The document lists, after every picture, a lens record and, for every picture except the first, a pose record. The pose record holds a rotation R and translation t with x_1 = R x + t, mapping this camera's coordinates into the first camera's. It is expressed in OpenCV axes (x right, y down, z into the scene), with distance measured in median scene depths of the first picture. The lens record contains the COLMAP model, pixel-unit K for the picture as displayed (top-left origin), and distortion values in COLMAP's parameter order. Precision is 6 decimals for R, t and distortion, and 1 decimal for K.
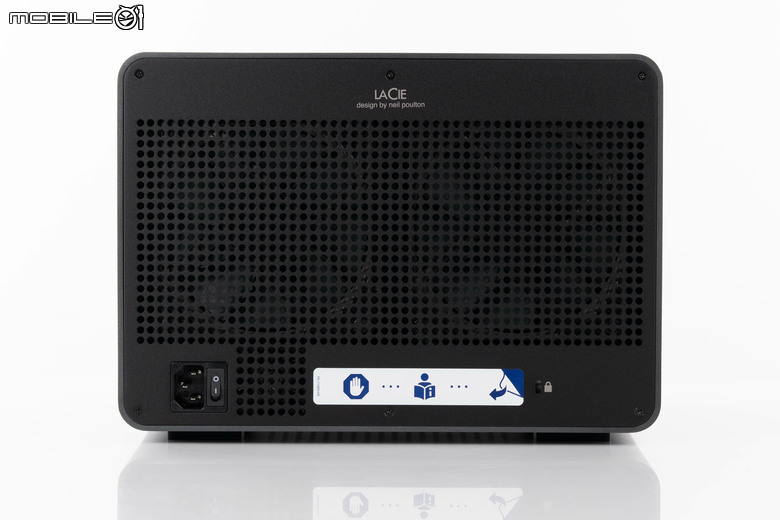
lens RADIAL K [[3230.0, 0, 393.4], [0, 3230.0, 259.0], [0, 0, 1]] dist [0.302811, 0.000000]
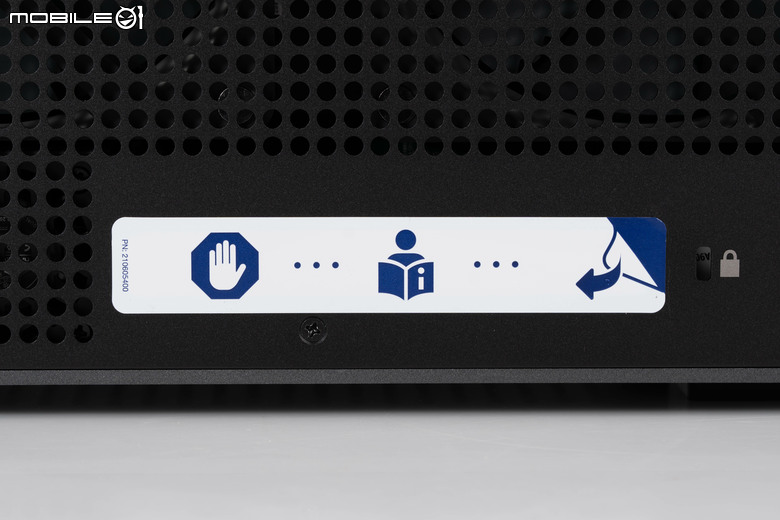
lens RADIAL K [[3230.0, 0, 389.7], [0, 3230.0, 259.2], [0, 0, 1]] dist [0.302811, 0.000000]
pose [[0.999495, -0.005121, 0.031377, -0.004108], [0.004346, 0.999684, 0.024745, 0.029377], [-0.031493, -0.024596, 0.999201, 0.619579]]
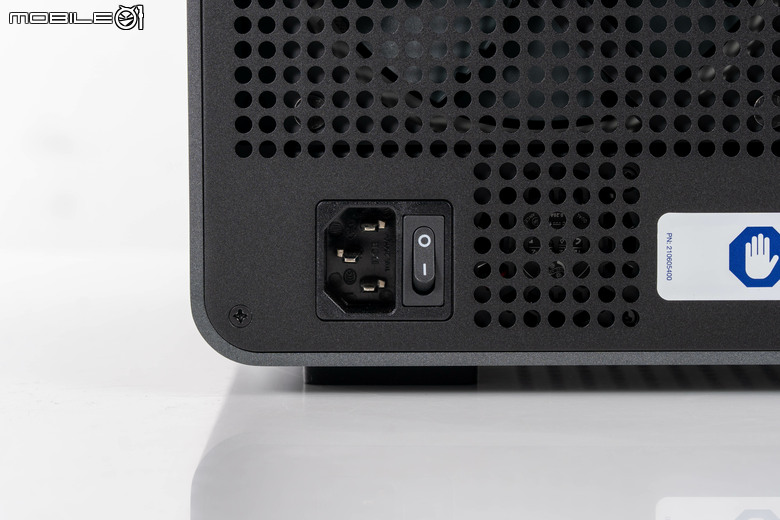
lens RADIAL K [[2954.8, 0, 388.9], [0, 2954.8, 259.6], [0, 0, 1]] dist [-0.017001, 0.000000]
pose [[0.999720, -0.006810, 0.022671, -0.068147], [0.006194, 0.999612, 0.027142, 0.029164], [-0.022847, -0.026994, 0.999374, 0.619329]]
